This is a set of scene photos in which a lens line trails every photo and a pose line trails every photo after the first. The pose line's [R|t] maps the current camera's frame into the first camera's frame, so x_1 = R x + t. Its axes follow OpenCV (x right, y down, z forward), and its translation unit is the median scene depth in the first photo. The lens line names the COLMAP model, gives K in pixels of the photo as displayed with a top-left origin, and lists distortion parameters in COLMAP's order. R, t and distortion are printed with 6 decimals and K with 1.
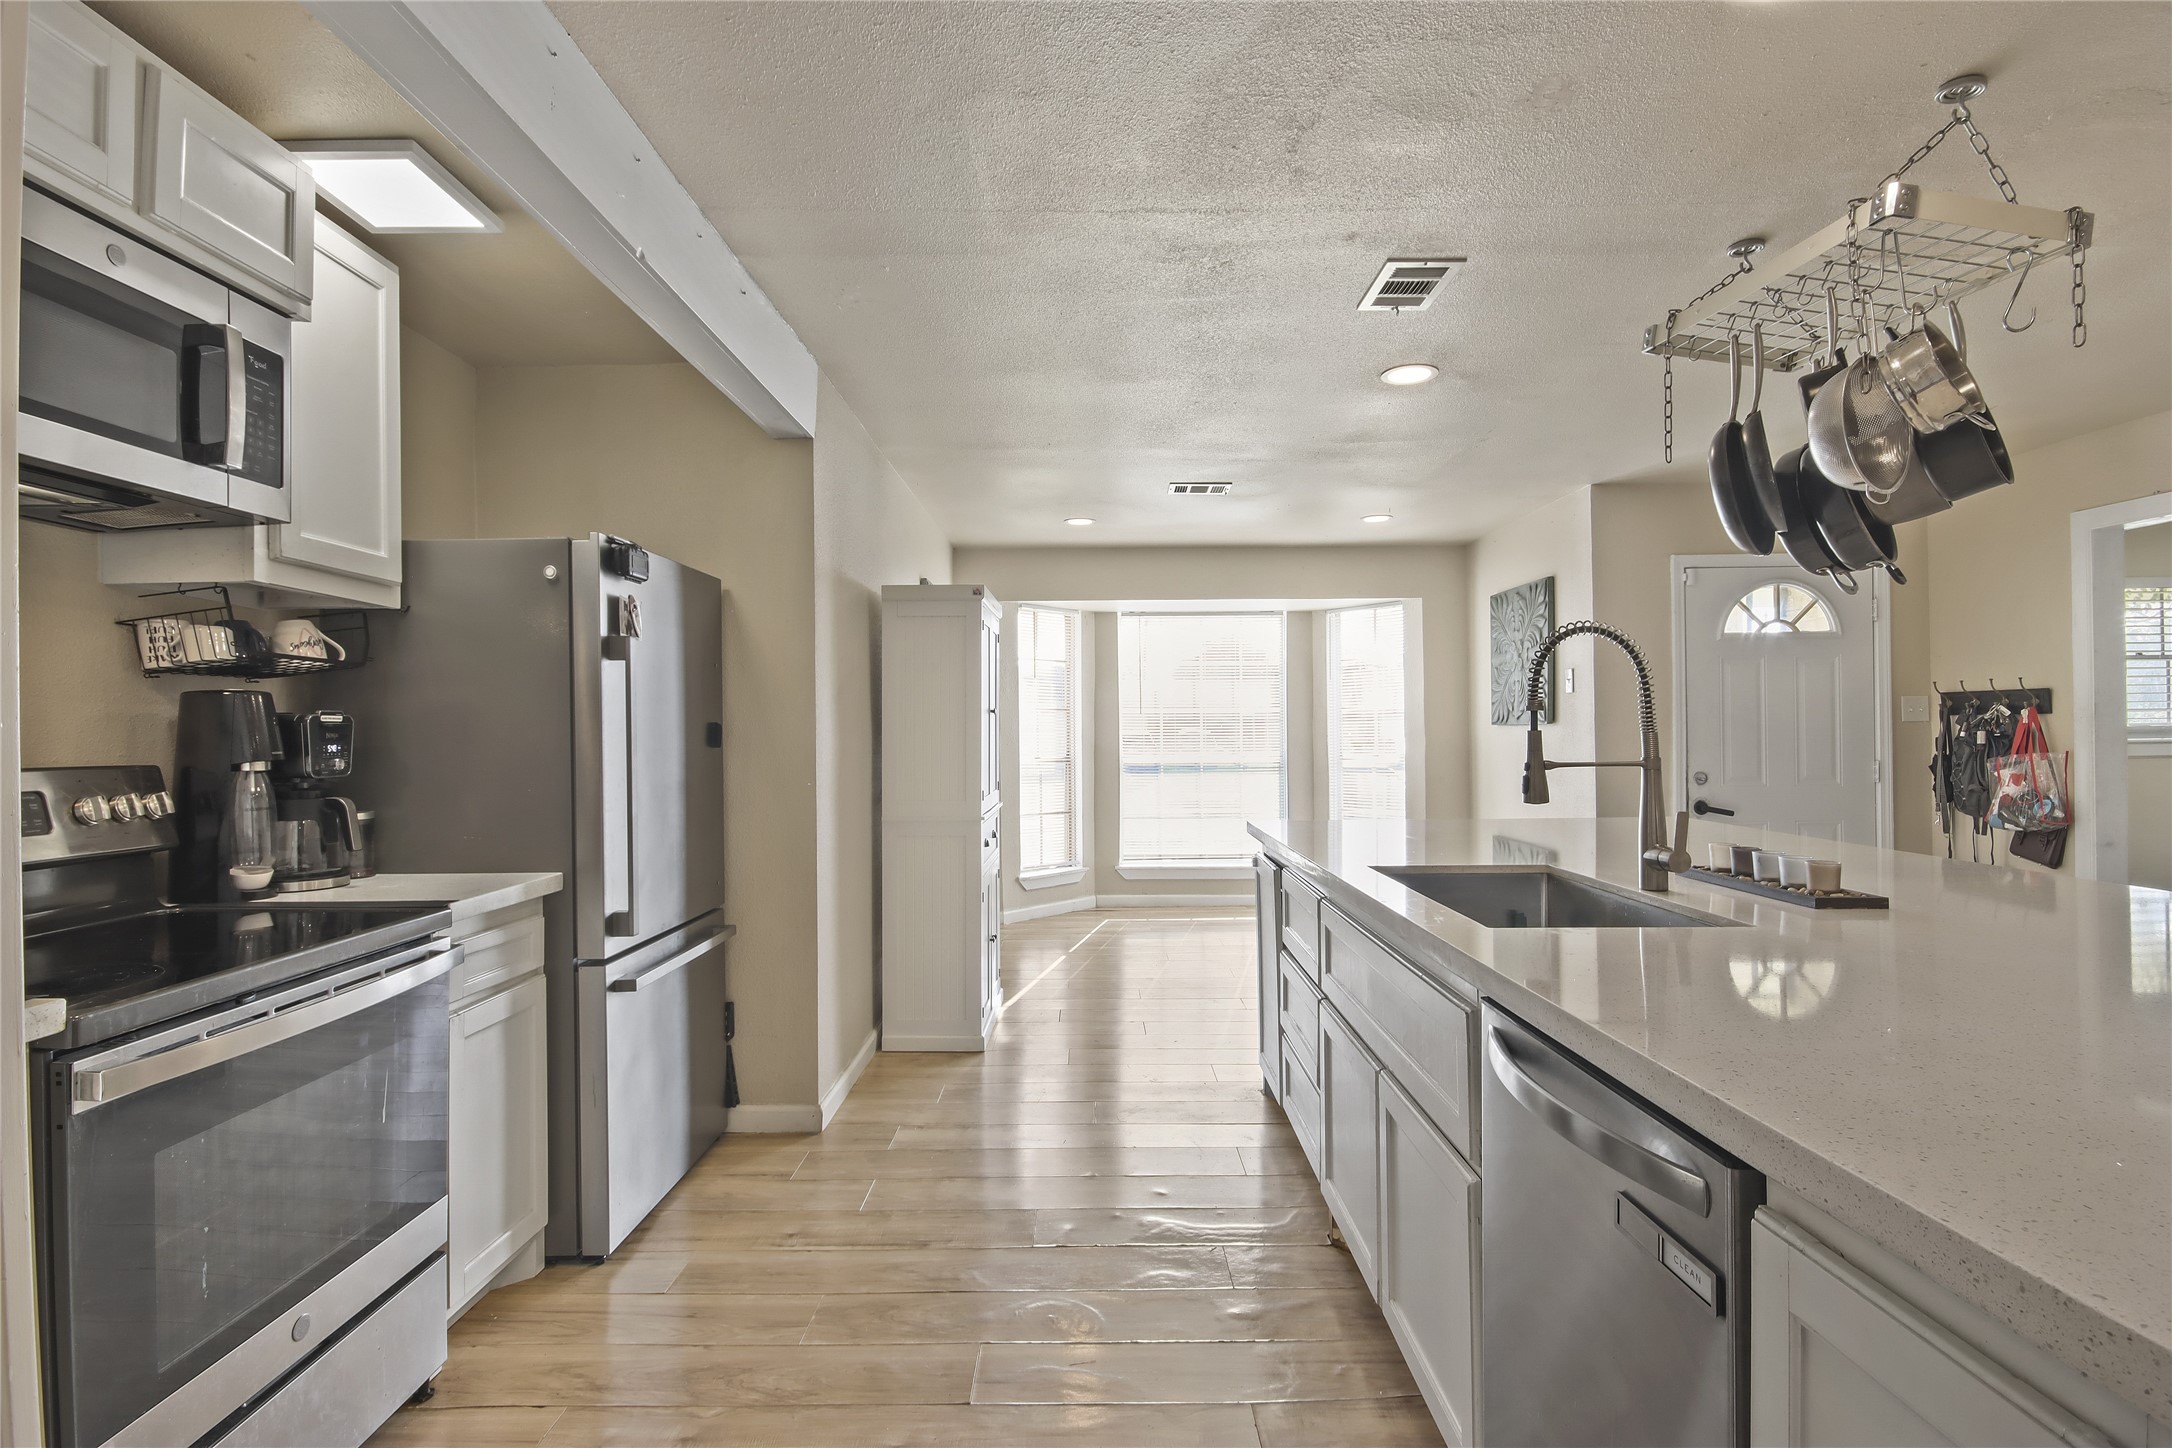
lens RADIAL K [[1024.6, 0, 1086.0], [0, 1024.6, 724.0], [0, 0, 1]] dist [-0.000531, -0.000449]
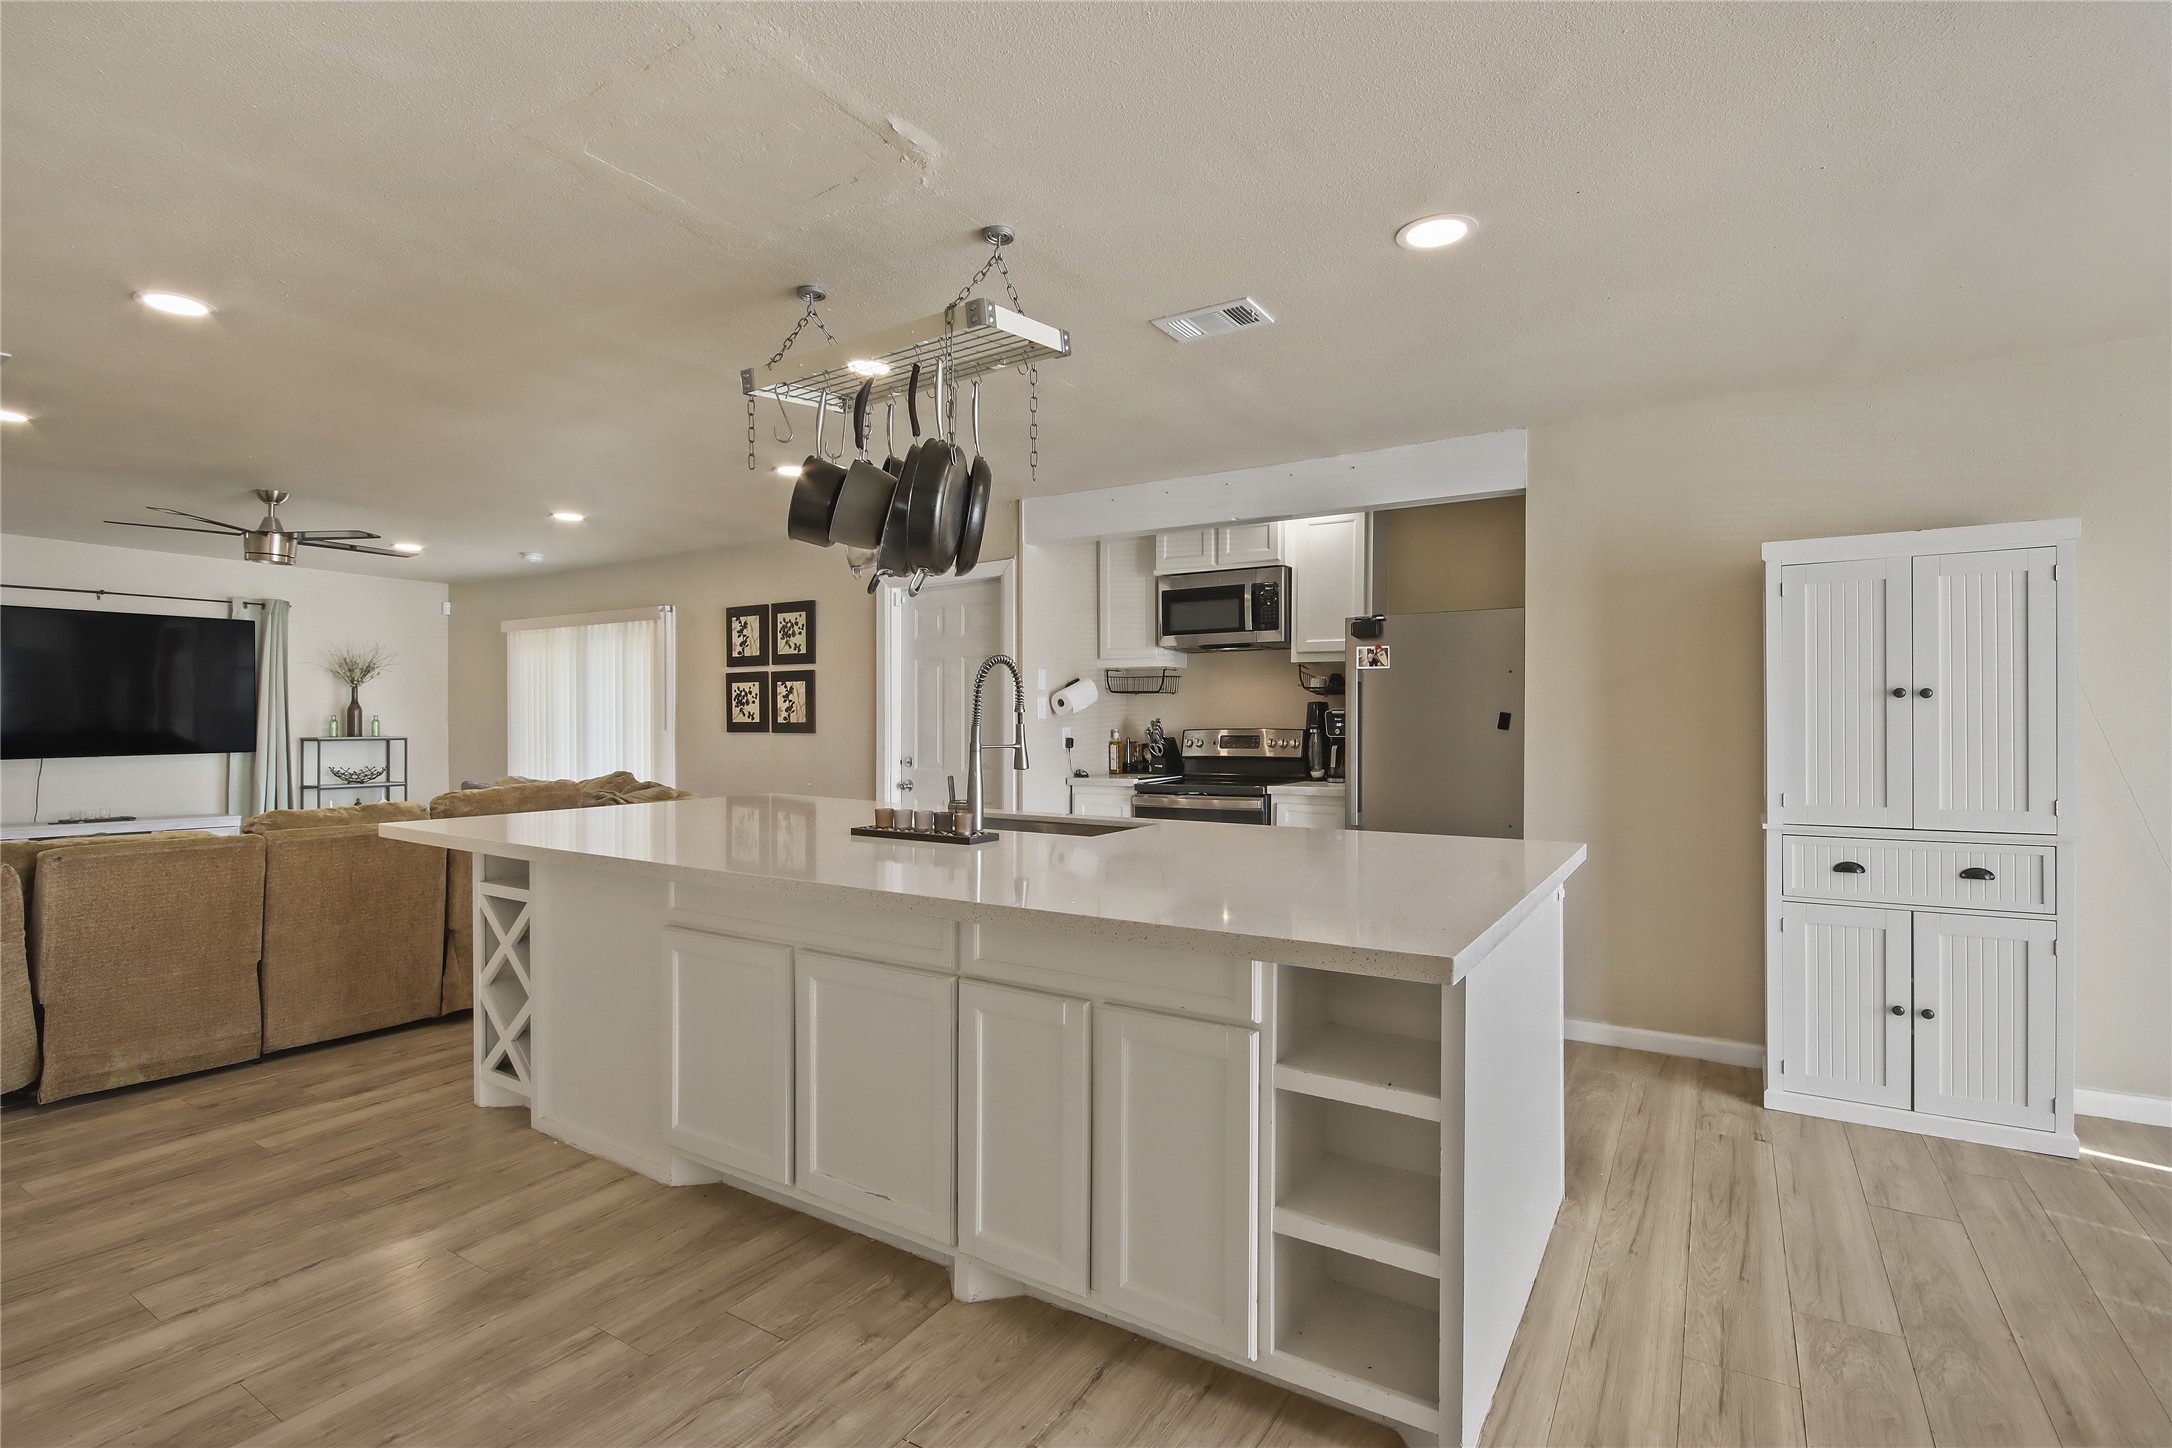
lens RADIAL K [[1017.0, 0, 1099.7], [0, 1017.0, 723.6], [0, 0, 1]] dist [0.023800, -0.000017]
pose [[-0.519223, 0.015643, -0.854496, 1.118857], [0.012649, 0.999864, 0.010618, -0.006986], [0.854545, -0.005295, -0.519350, 1.235557]]
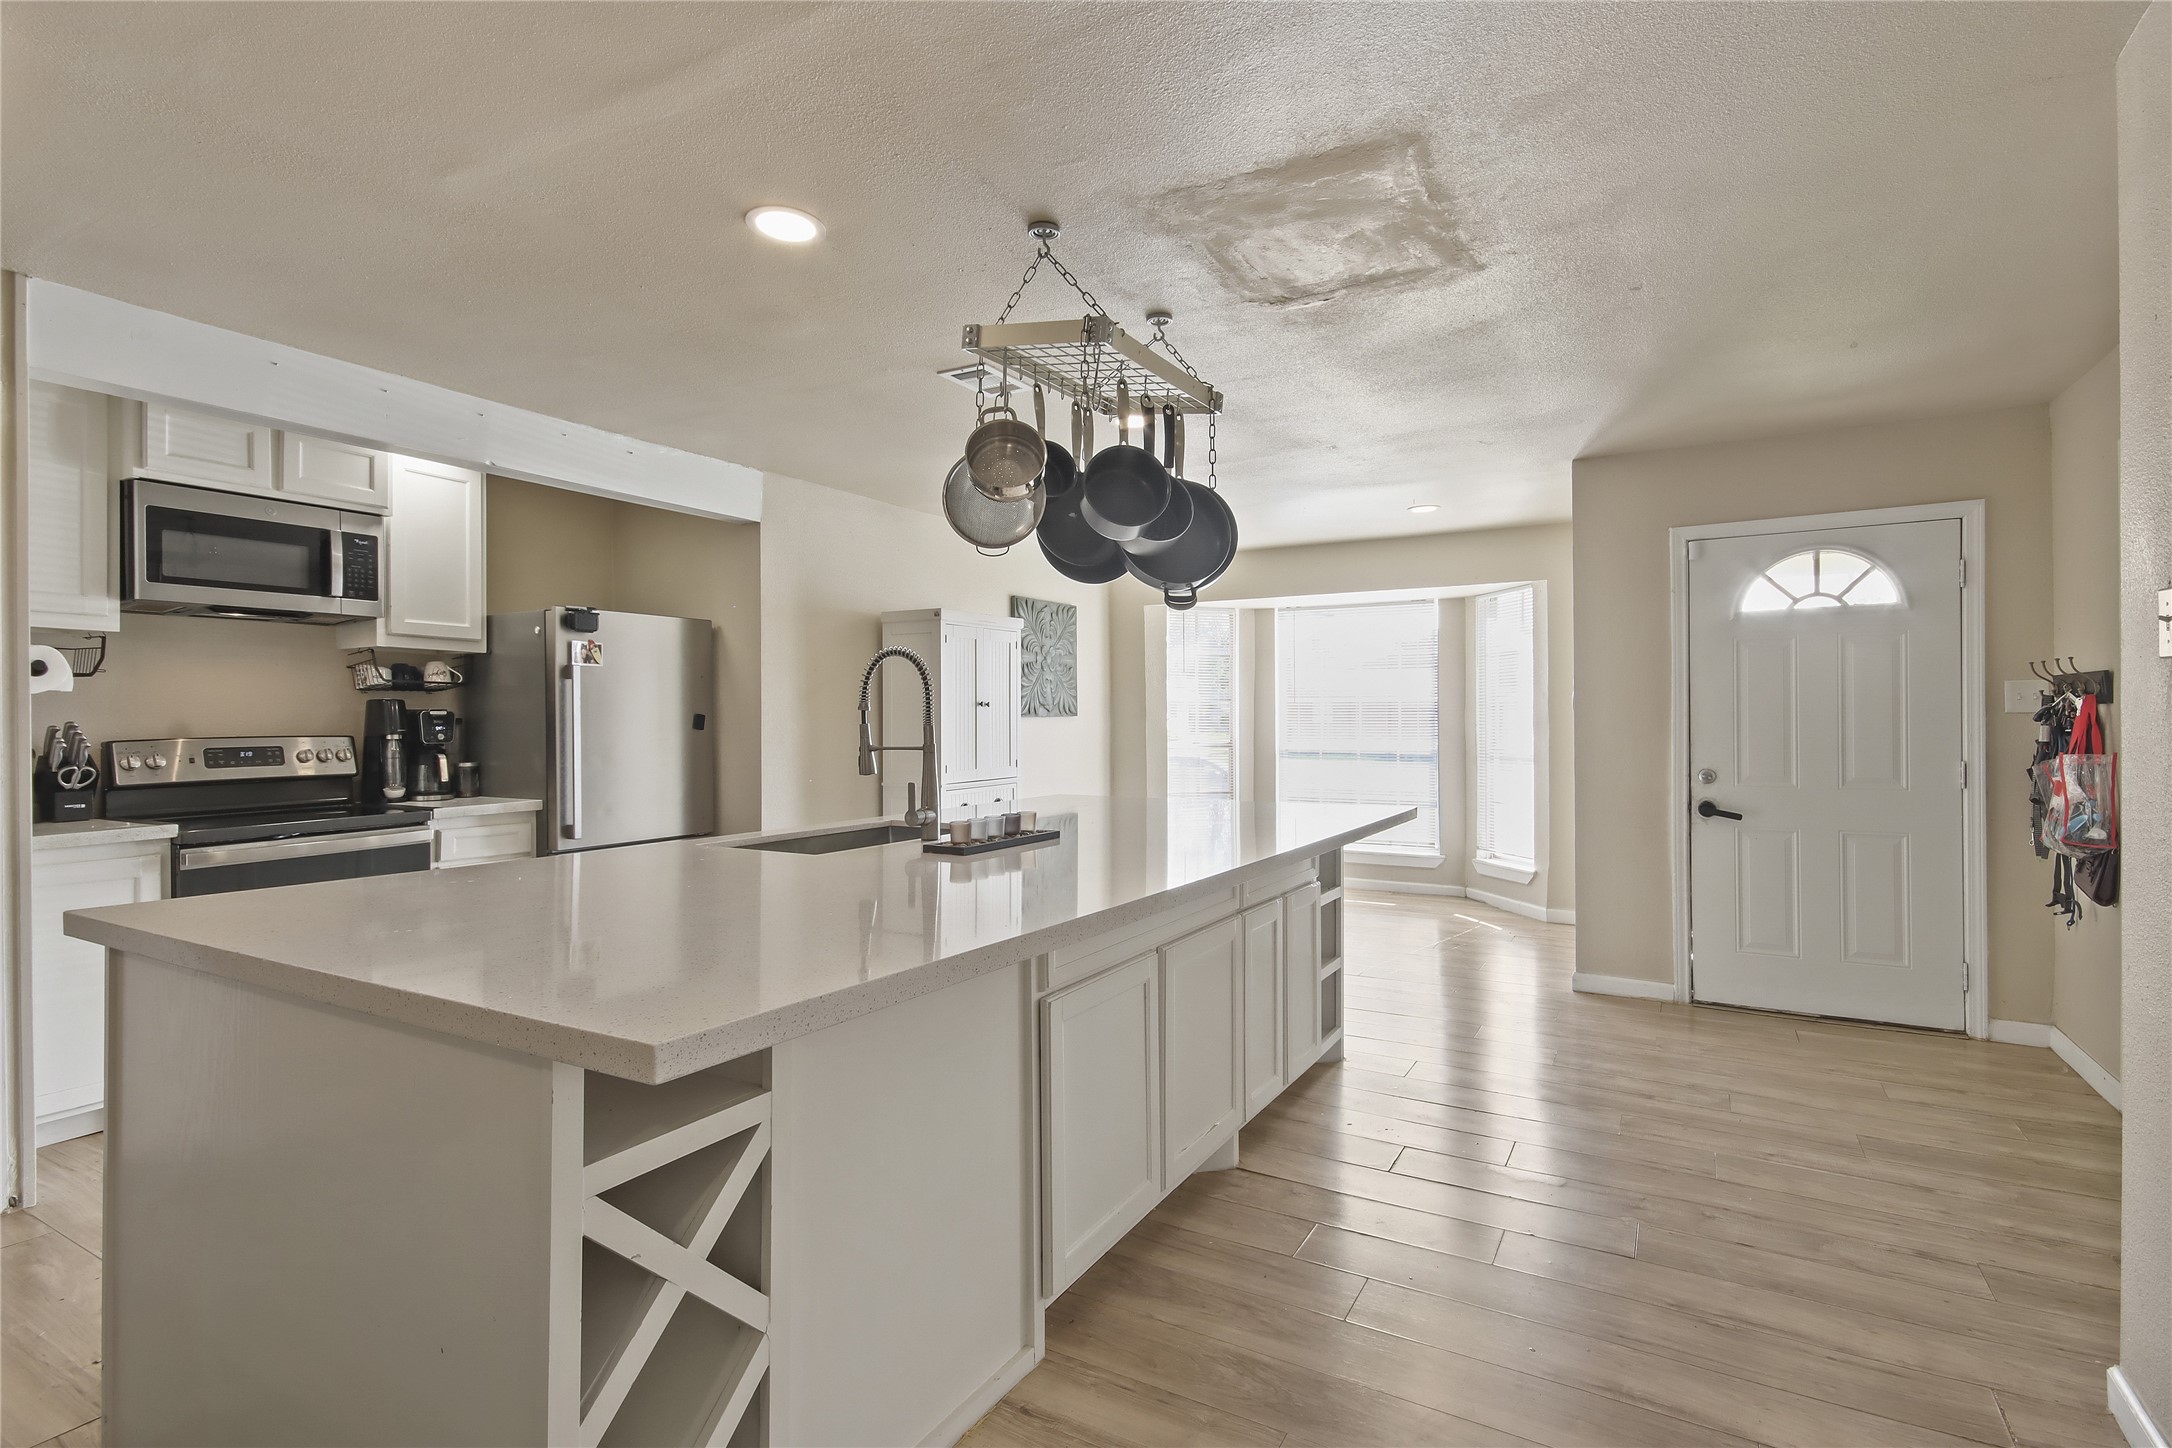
lens RADIAL K [[1017.0, 0, 1099.7], [0, 1017.0, 723.6], [0, 0, 1]] dist [0.023800, -0.000017]
pose [[0.873621, 0.007059, -0.486555, 0.905268], [0.000143, 0.999891, 0.014763, -0.009441], [0.486607, -0.012967, 0.873525, -0.057845]]
